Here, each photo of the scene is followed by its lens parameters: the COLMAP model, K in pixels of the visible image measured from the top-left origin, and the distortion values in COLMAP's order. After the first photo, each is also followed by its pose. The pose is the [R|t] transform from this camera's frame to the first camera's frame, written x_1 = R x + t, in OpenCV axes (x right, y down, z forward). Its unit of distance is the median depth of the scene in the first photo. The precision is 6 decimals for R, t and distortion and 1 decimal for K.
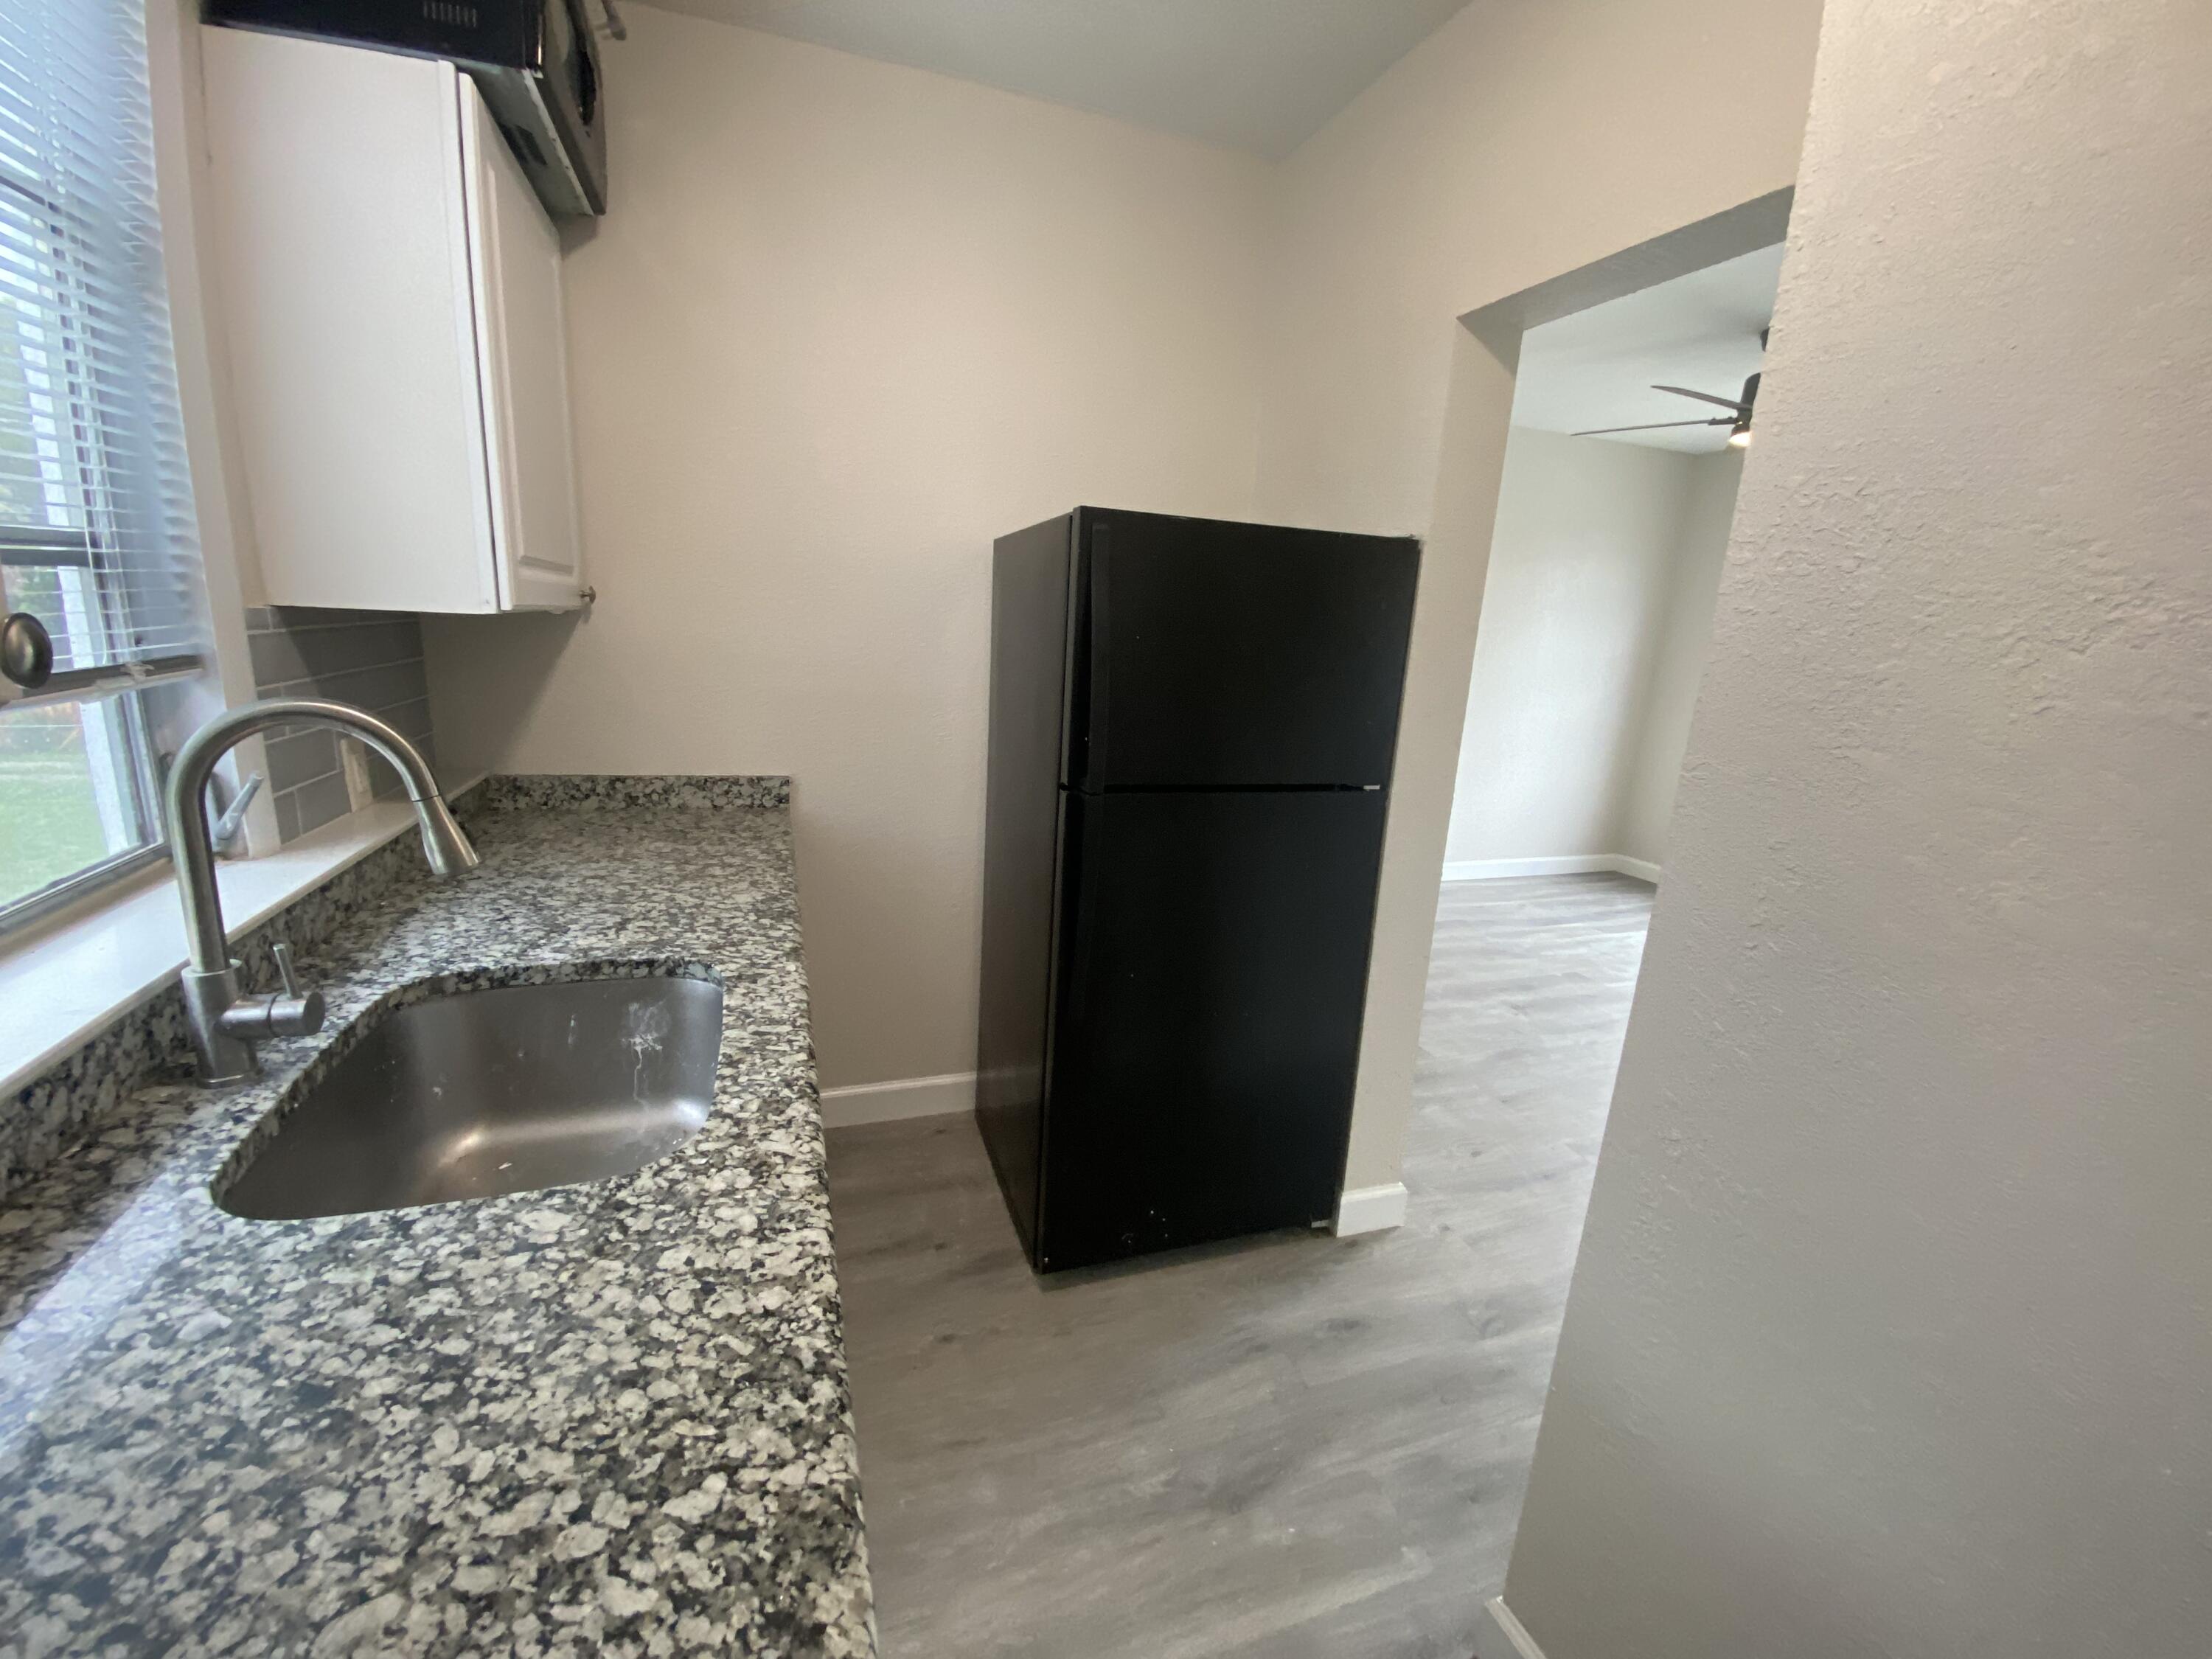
lens RADIAL K [[870.1, 0, 1125.0], [0, 870.1, 823.8], [0, 0, 1]] dist [-0.011235, -0.008238]
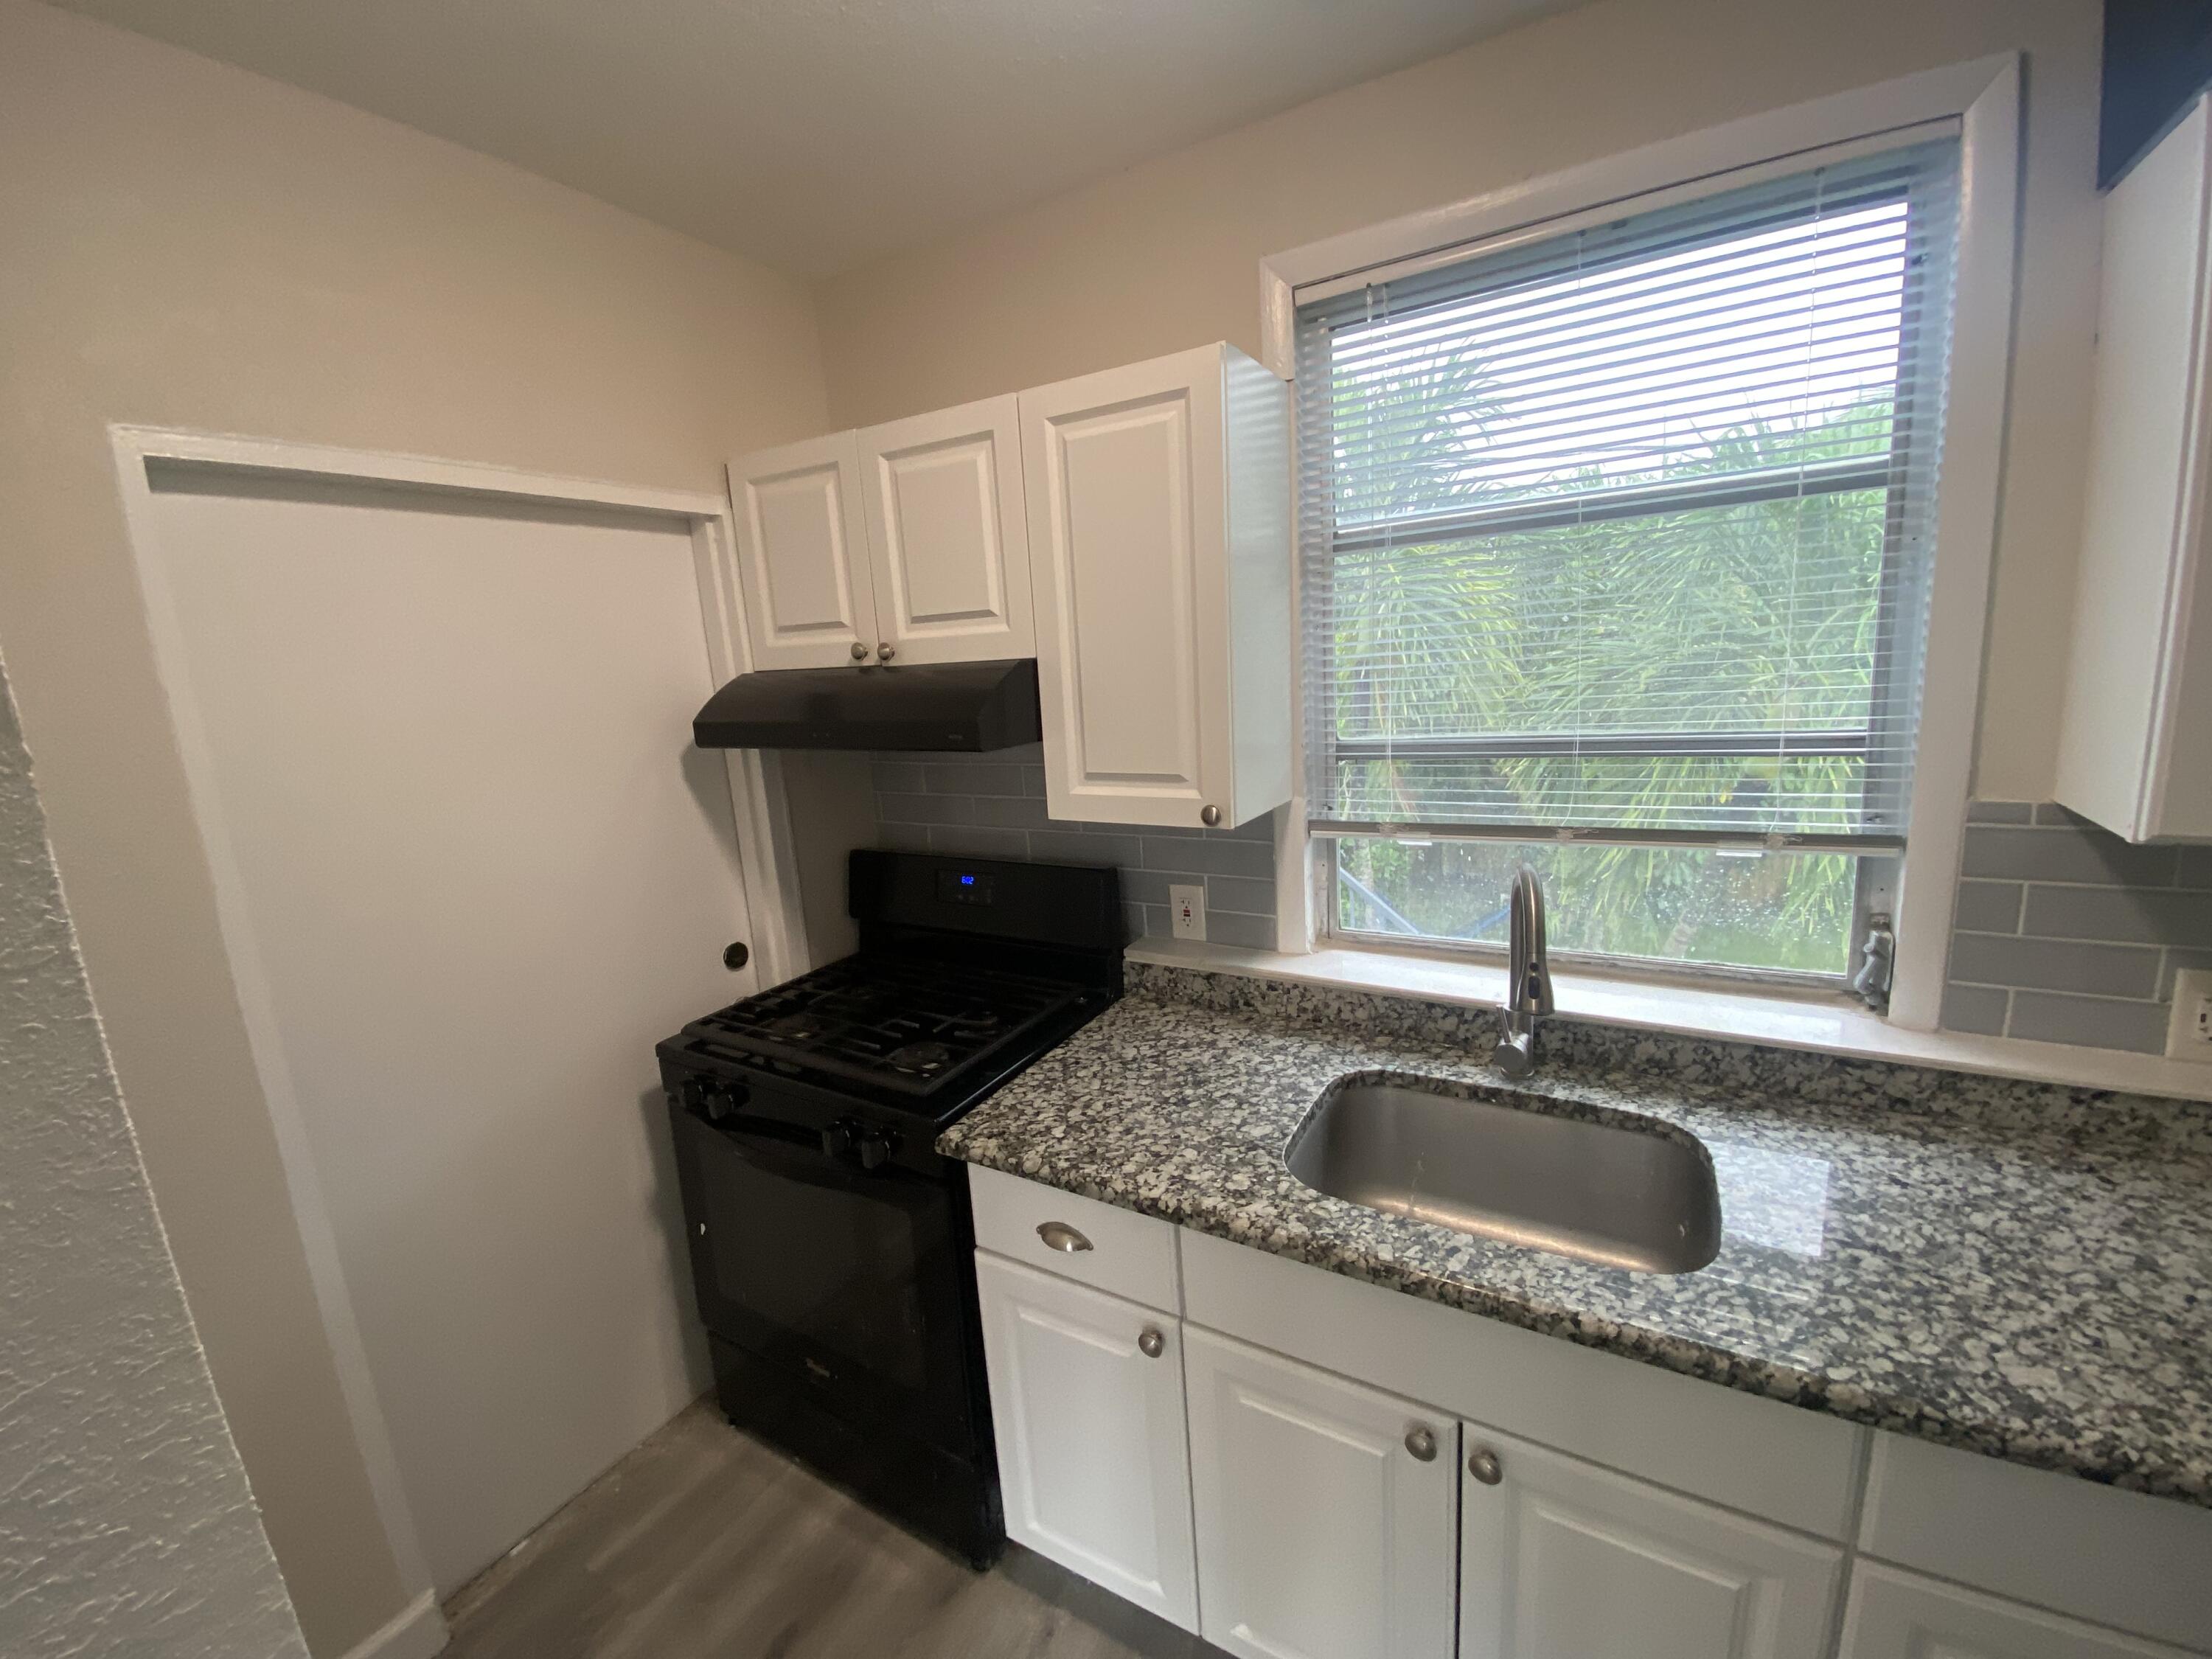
lens RADIAL K [[870.1, 0, 1099.8], [0, 870.1, 808.1], [0, 0, 1]] dist [-0.011235, -0.008238]
pose [[-0.790231, 0.092263, -0.605824, 0.382987], [-0.125021, 0.943537, 0.306771, -0.411345], [0.599920, 0.318161, -0.734077, 1.078514]]
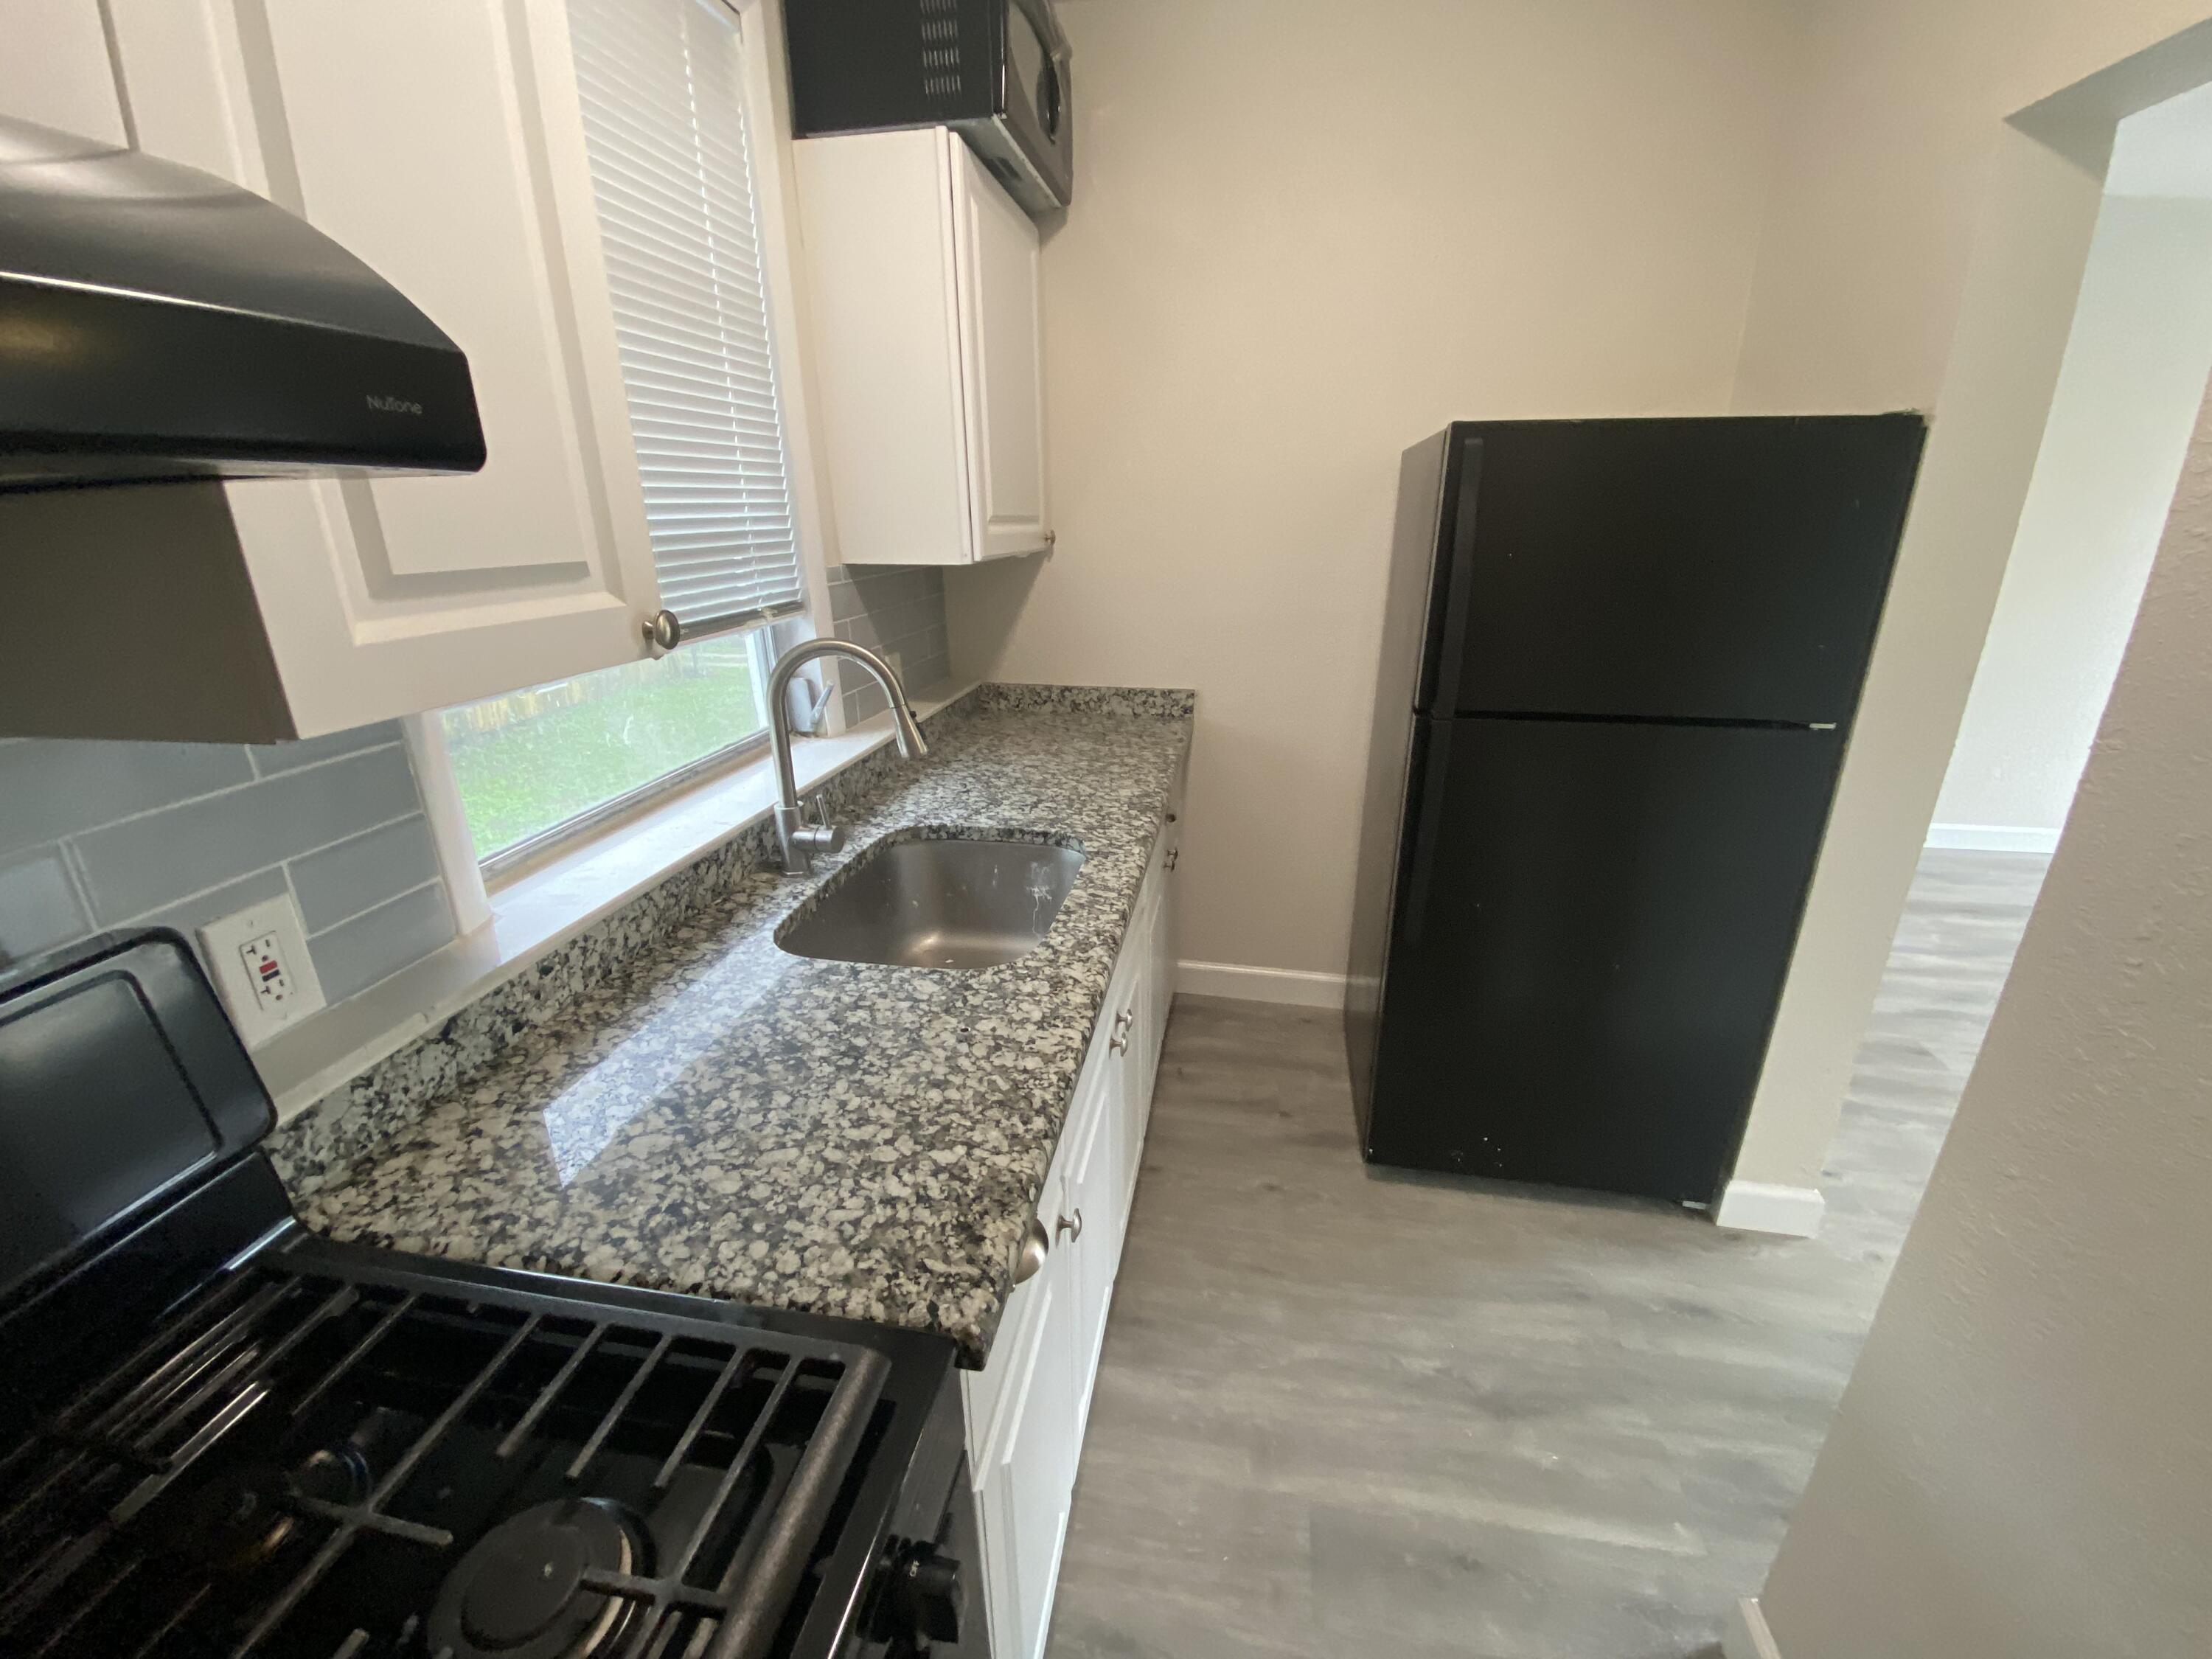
lens RADIAL K [[870.1, 0, 1140.7], [0, 870.1, 826.4], [0, 0, 1]] dist [-0.011235, -0.008238]
pose [[0.869686, 0.106192, -0.482047, 0.209192], [-0.055095, 0.991365, 0.118992, -0.016241], [0.490521, -0.076927, 0.868028, -0.076509]]
